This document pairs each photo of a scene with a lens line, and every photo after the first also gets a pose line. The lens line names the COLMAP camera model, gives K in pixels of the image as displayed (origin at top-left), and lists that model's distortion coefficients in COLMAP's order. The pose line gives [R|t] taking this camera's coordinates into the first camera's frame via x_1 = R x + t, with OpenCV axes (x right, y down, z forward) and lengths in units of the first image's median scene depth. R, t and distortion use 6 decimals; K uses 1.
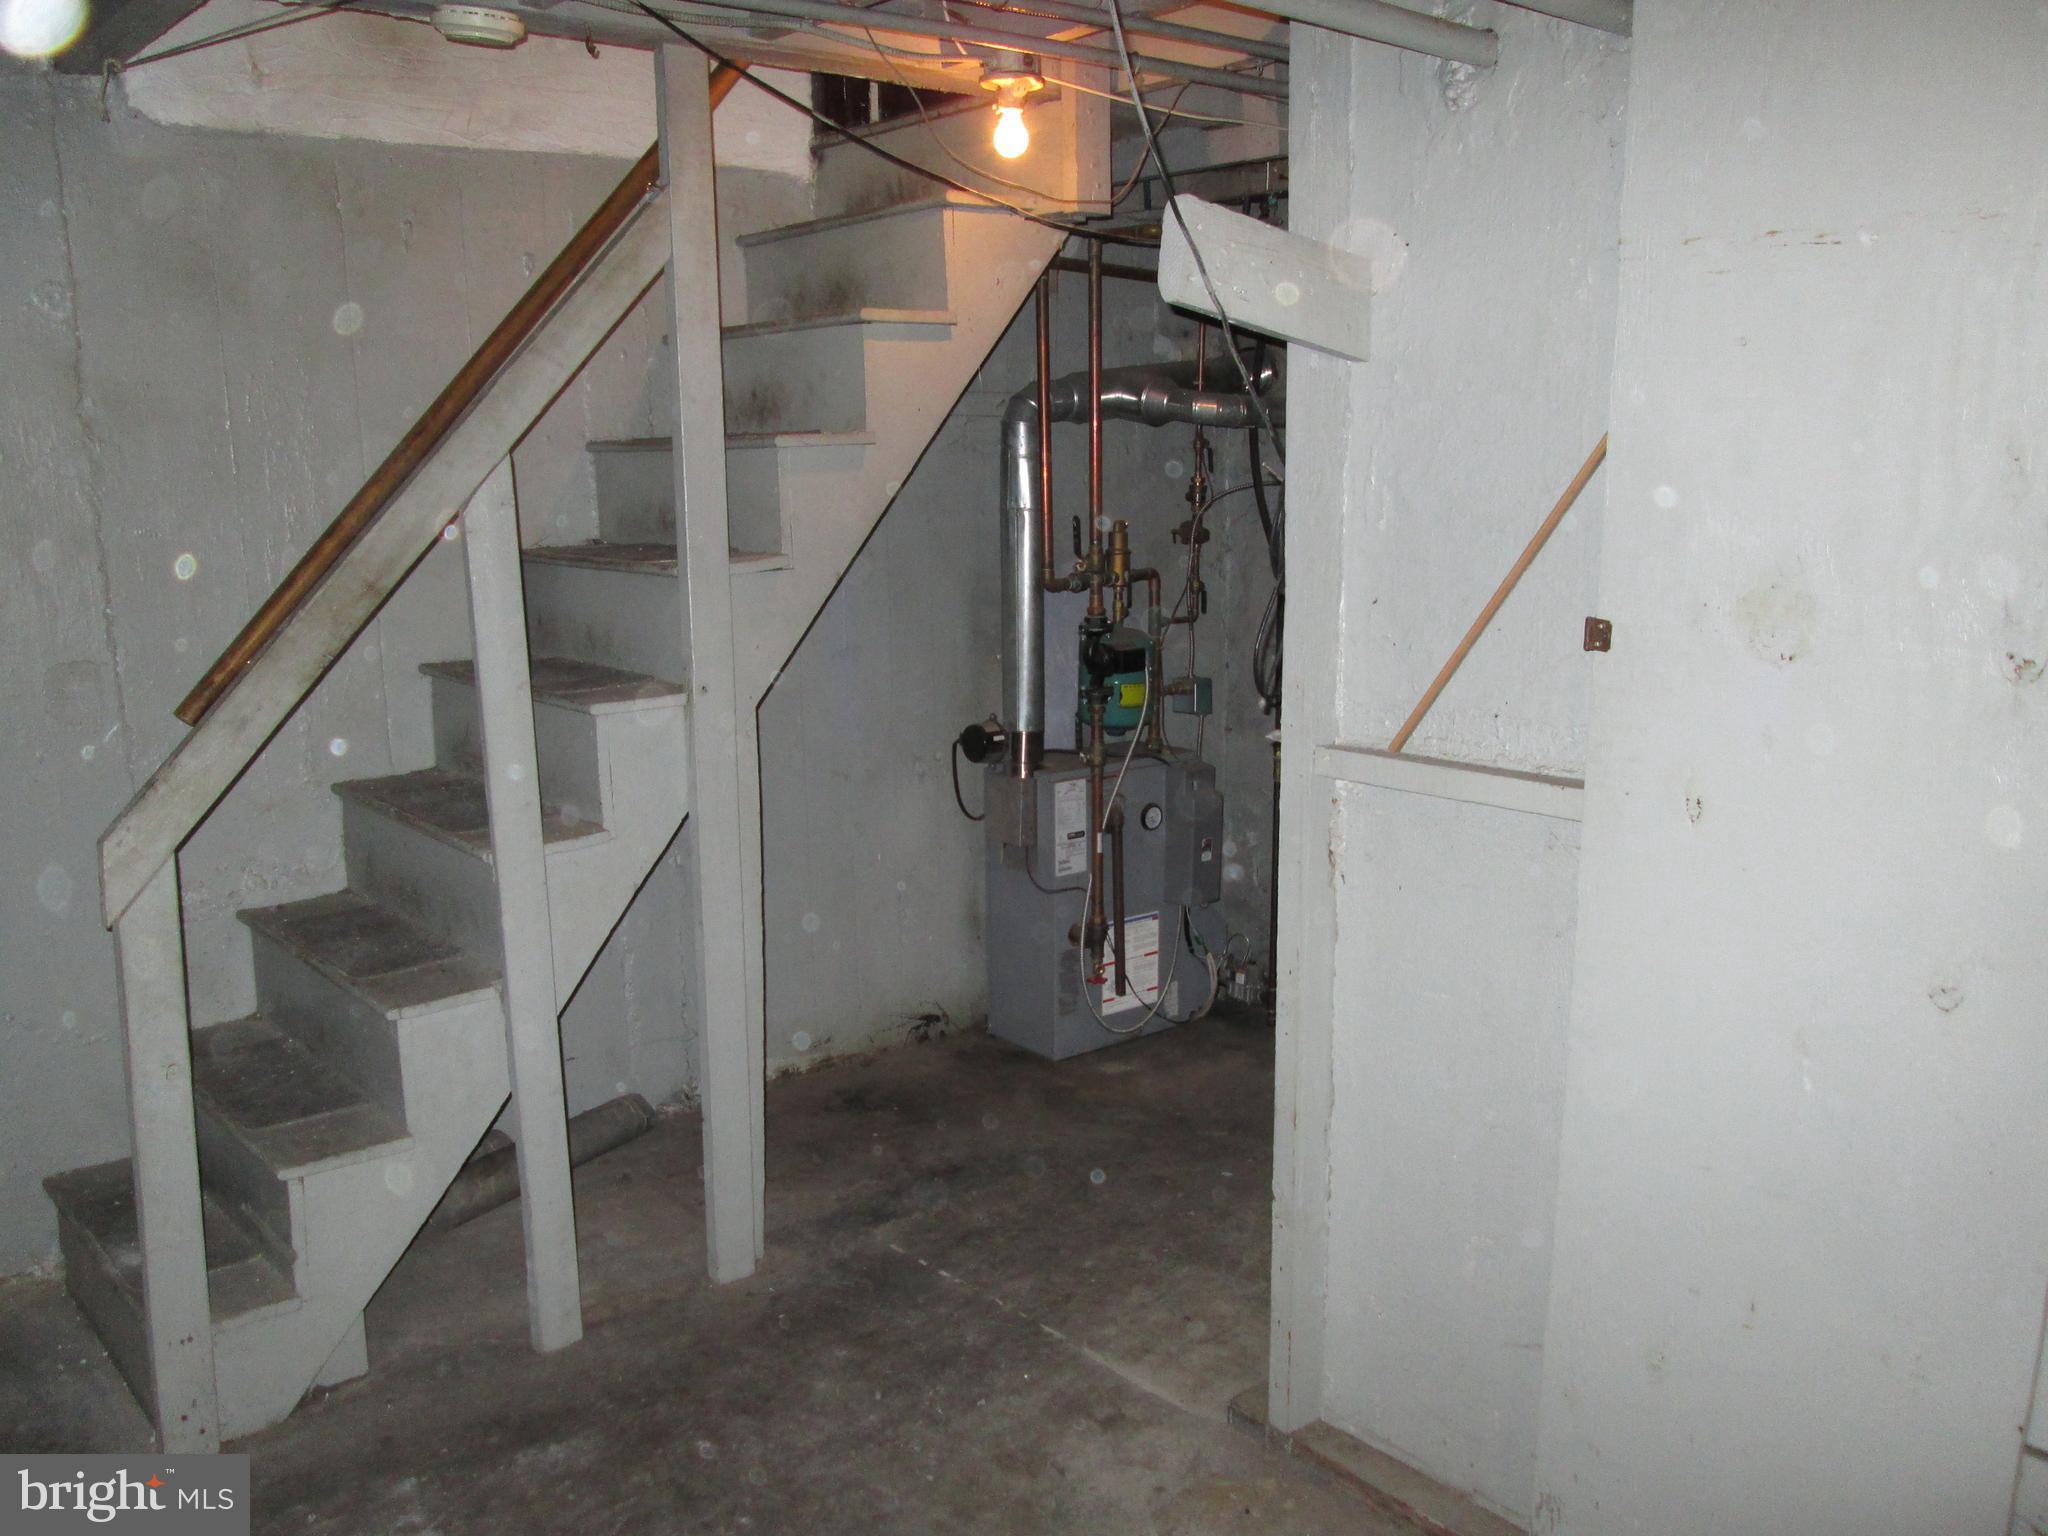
lens RADIAL K [[1700.1, 0, 1024.7], [0, 1700.1, 764.9], [0, 0, 1]] dist [-0.047996, 0.027532]
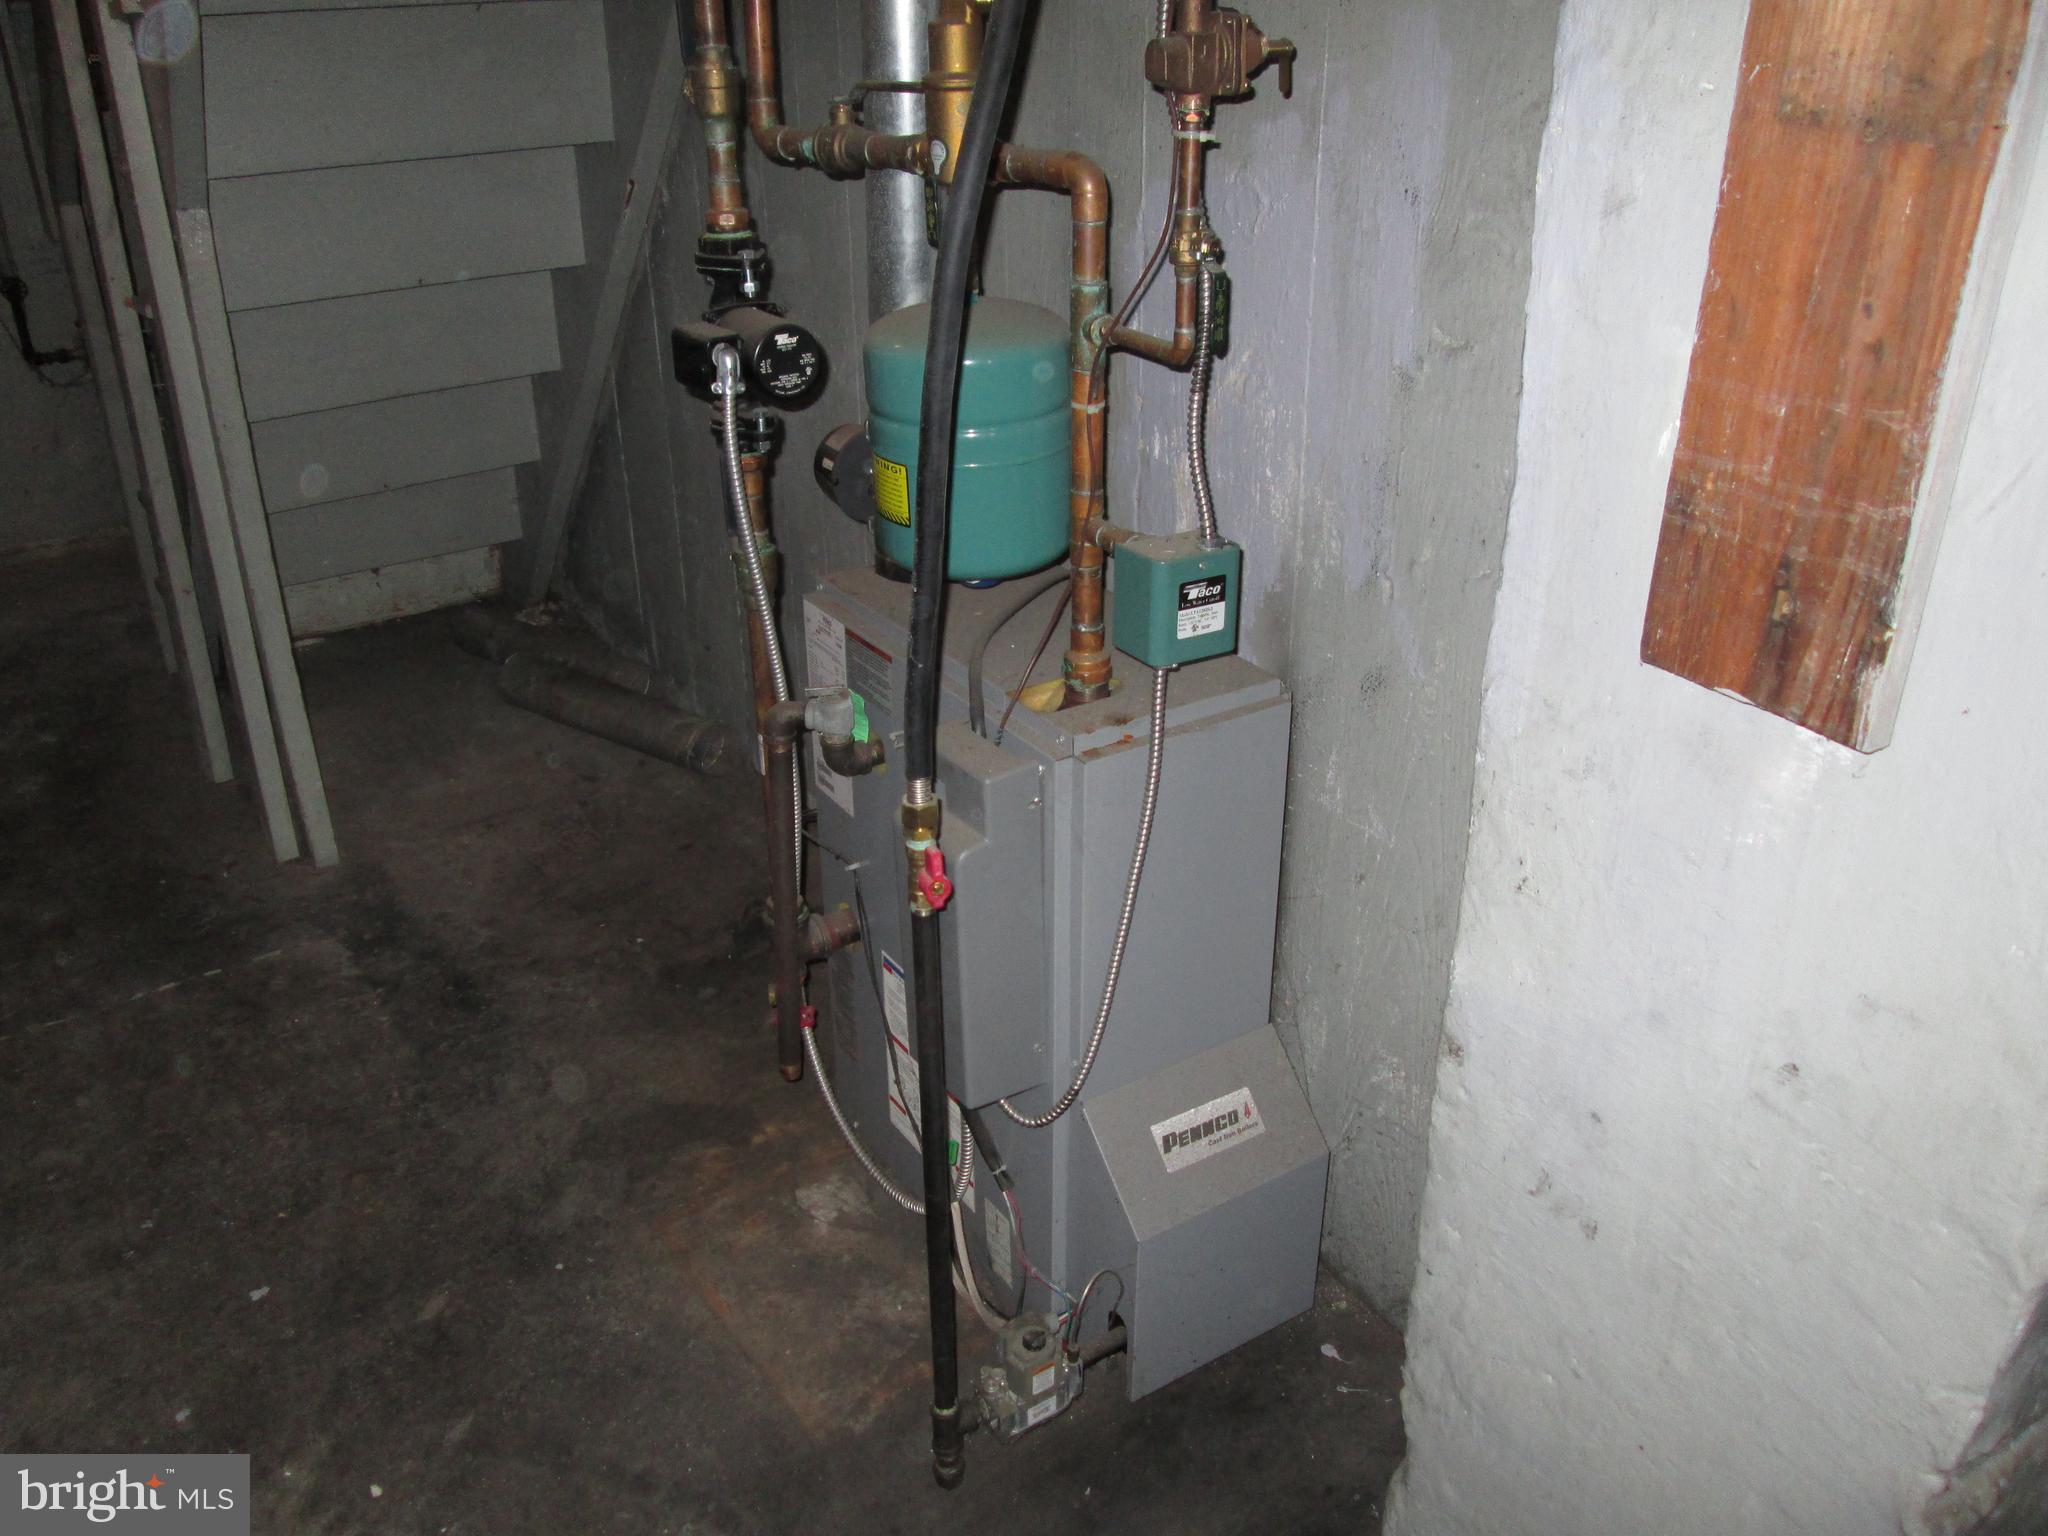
lens RADIAL K [[1700.1, 0, 1023.3], [0, 1700.1, 769.0], [0, 0, 1]] dist [-0.047996, 0.027532]
pose [[-0.090021, 0.448234, -0.889372, 0.469756], [-0.185247, 0.869879, 0.457160, -0.179278], [0.978560, 0.205907, 0.004727, 1.138638]]
